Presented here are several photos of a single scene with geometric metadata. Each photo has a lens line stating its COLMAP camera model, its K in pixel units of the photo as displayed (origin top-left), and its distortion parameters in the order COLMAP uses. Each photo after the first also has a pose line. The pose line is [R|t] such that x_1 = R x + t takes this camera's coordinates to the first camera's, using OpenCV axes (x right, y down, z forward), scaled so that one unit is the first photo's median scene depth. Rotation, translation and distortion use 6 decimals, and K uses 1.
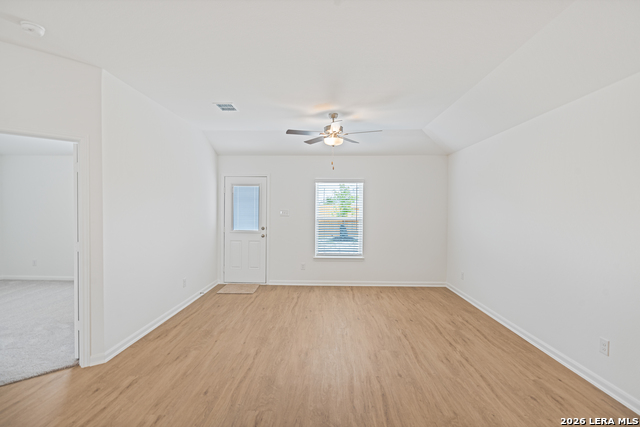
lens RADIAL K [[298.5, 0, 318.4], [0, 298.5, 213.2], [0, 0, 1]] dist [-0.000645, 0.000387]
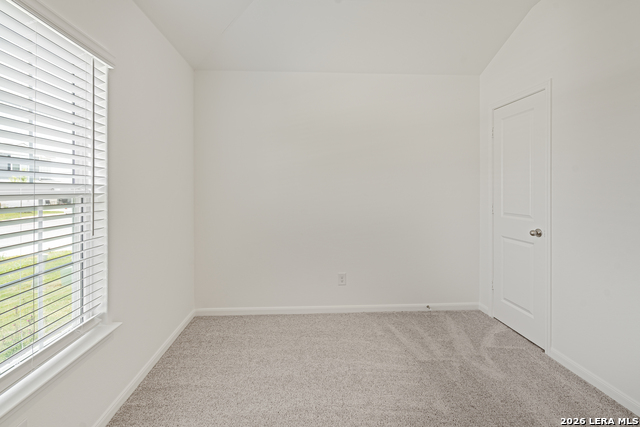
lens RADIAL K [[305.6, 0, 318.2], [0, 305.6, 190.3], [0, 0, 1]] dist [-0.001343, 0.000032]
pose [[-0.098372, -0.006518, 0.995128, -0.225231], [0.010658, 0.999914, 0.007603, 0.025556], [-0.995093, 0.011354, -0.098294, 1.173422]]
